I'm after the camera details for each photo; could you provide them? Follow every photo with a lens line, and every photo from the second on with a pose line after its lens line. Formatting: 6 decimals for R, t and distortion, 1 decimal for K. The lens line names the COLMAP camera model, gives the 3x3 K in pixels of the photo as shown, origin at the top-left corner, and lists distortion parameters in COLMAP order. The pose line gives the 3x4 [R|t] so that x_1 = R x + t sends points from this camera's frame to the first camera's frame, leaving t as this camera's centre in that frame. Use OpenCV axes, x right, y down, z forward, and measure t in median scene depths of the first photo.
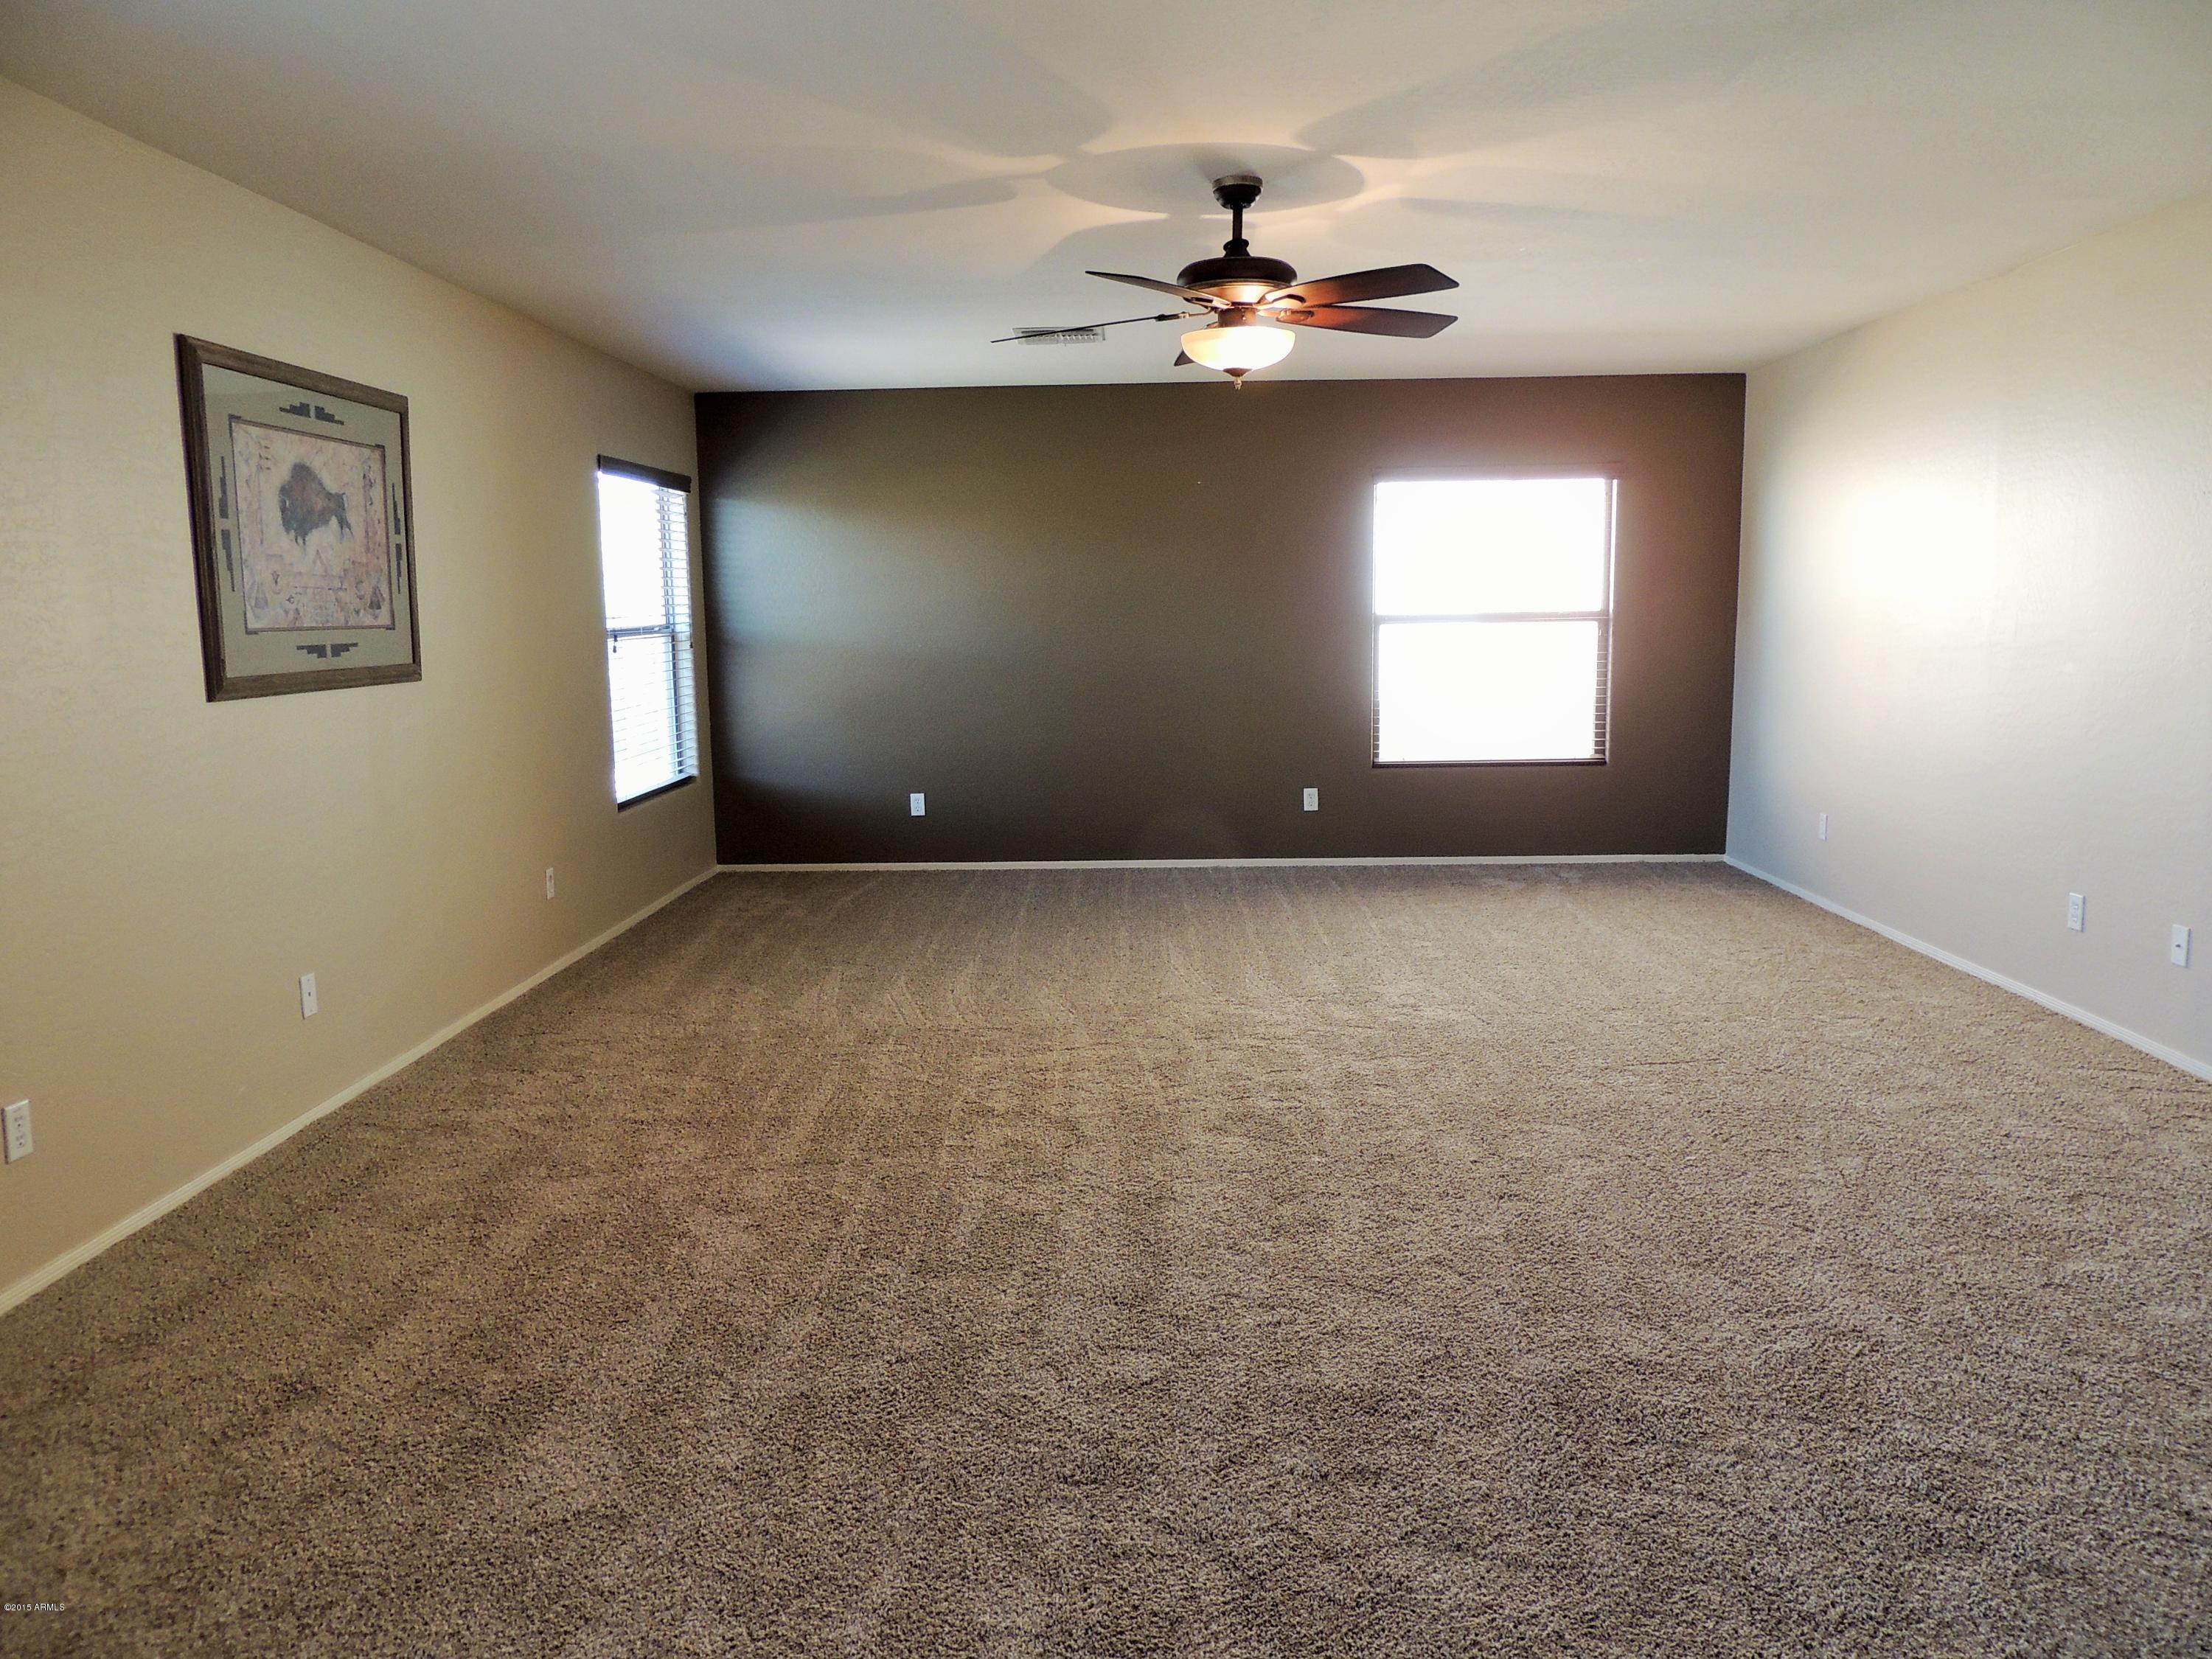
lens RADIAL K [[1580.3, 0, 1106.0], [0, 1580.3, 829.5], [0, 0, 1]] dist [-0.006147, -0.002273]
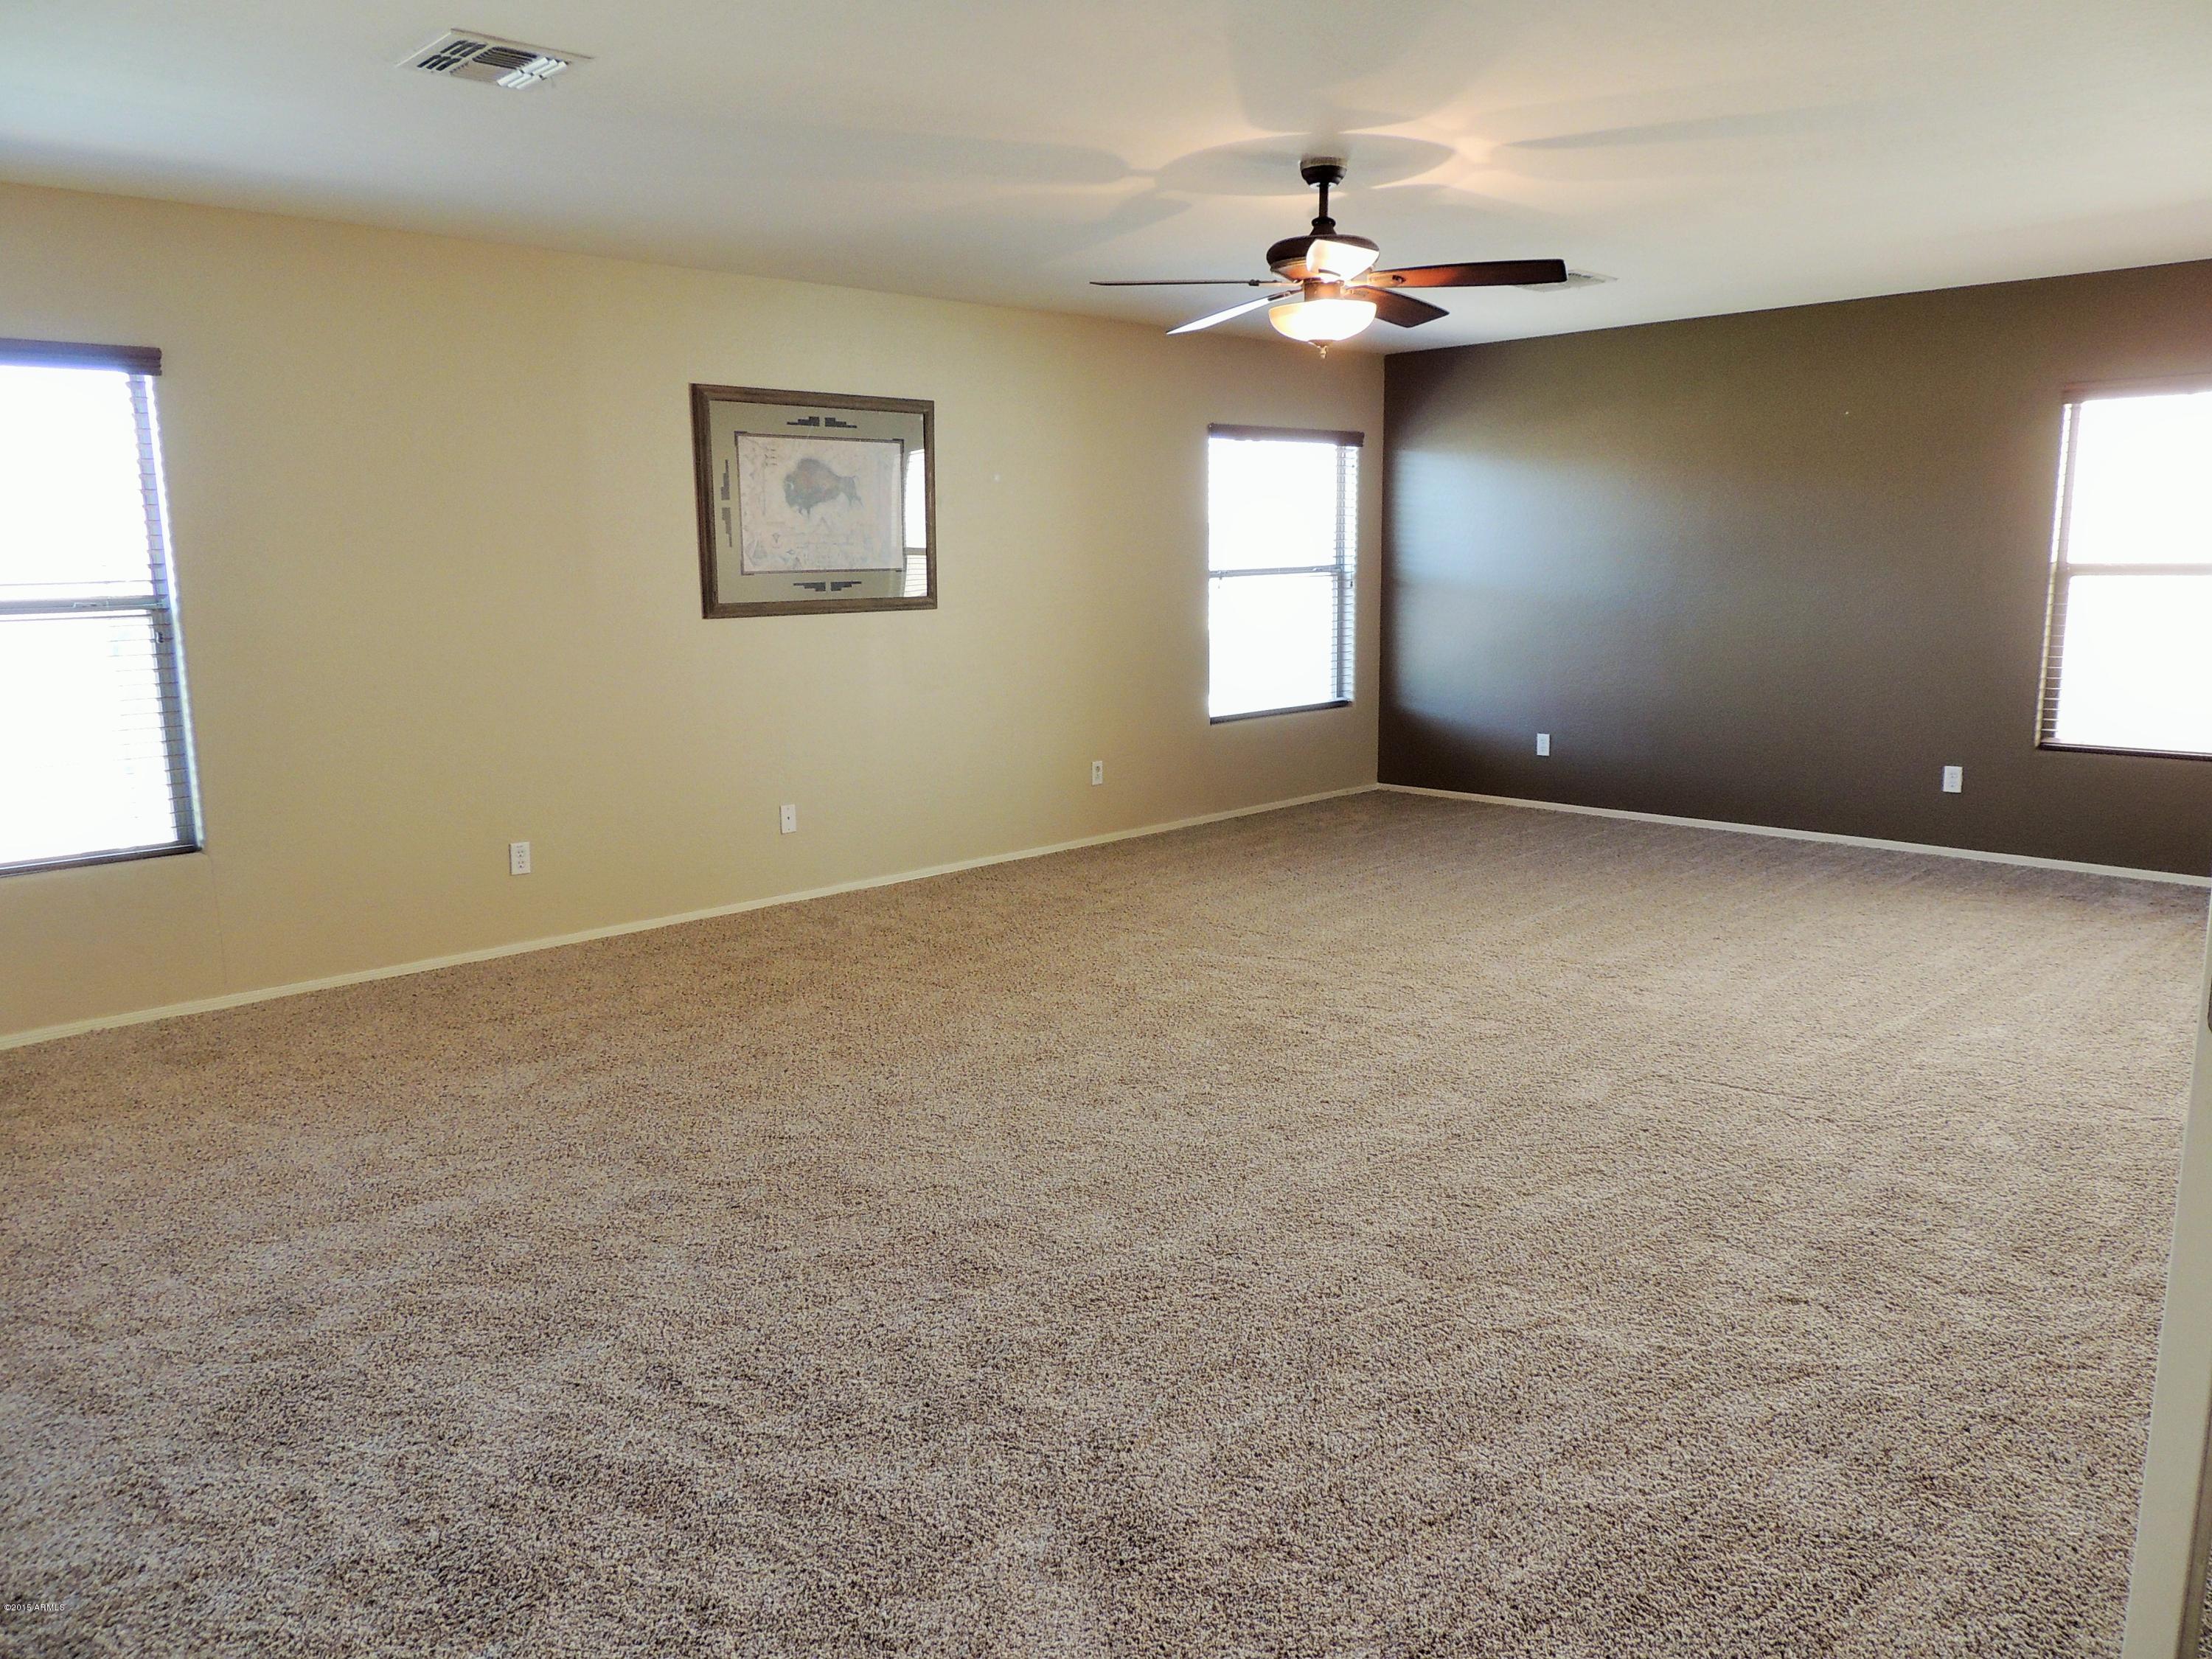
lens RADIAL K [[1580.3, 0, 1106.0], [0, 1580.3, 829.5], [0, 0, 1]] dist [-0.006147, -0.002273]
pose [[0.715451, 0.124619, -0.687459, 0.737798], [-0.094080, 0.992186, 0.081948, -0.035561], [0.692300, 0.006046, 0.721585, 0.131484]]
